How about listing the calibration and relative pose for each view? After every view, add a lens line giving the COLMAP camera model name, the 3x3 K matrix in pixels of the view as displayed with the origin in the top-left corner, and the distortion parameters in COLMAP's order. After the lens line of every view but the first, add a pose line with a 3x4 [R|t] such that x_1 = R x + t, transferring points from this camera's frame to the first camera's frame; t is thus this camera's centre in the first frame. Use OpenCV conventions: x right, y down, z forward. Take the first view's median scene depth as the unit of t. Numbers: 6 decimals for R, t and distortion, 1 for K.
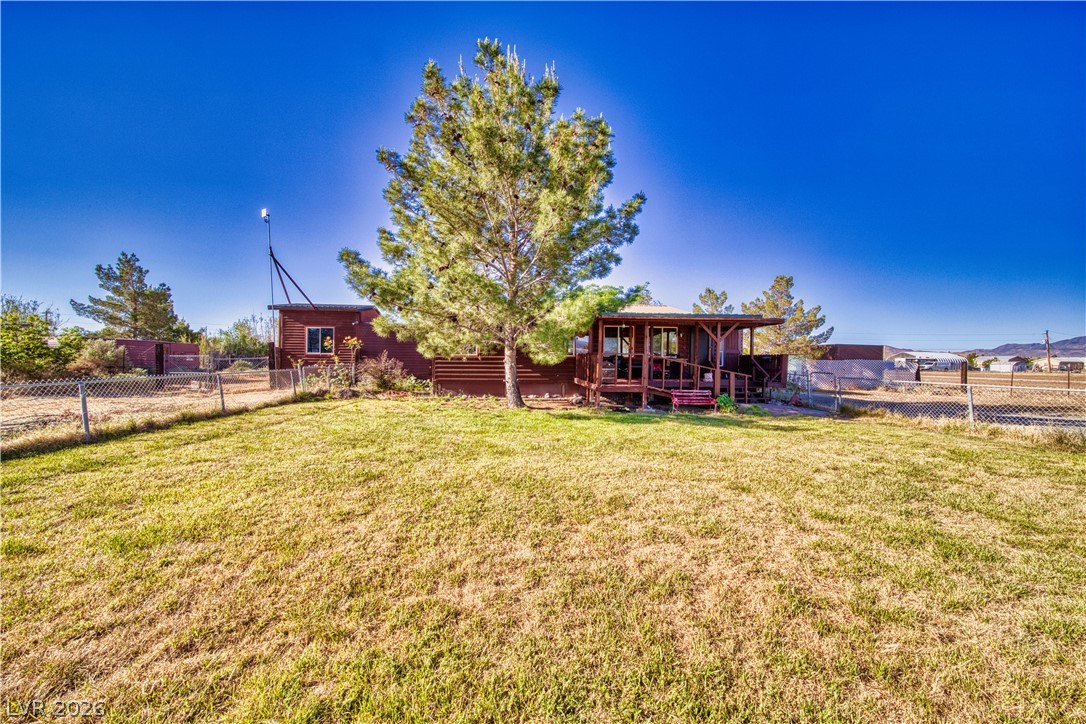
lens RADIAL K [[379.2, 0, 543.9], [0, 379.2, 361.4], [0, 0, 1]] dist [-0.001701, -0.001466]
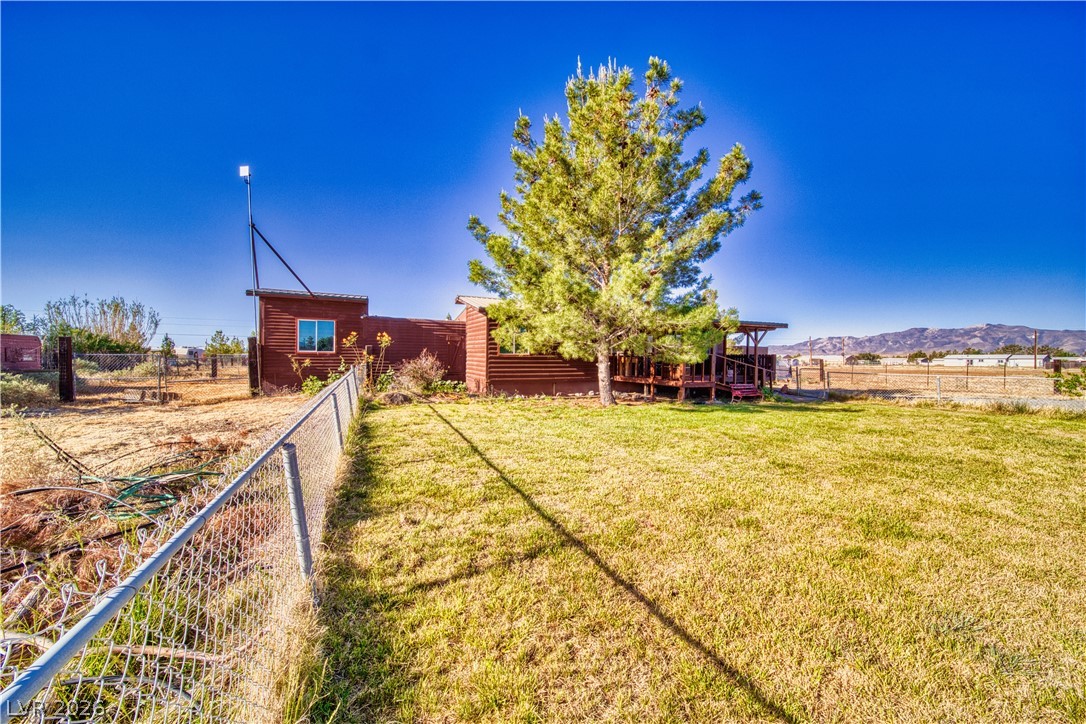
lens RADIAL K [[379.2, 0, 544.9], [0, 379.2, 362.0], [0, 0, 1]] dist [-0.001701, -0.001466]
pose [[0.940477, -0.003937, 0.339834, -0.473664], [0.002558, 0.999987, 0.004507, -0.001560], [-0.339847, -0.003369, 0.940475, 0.059243]]
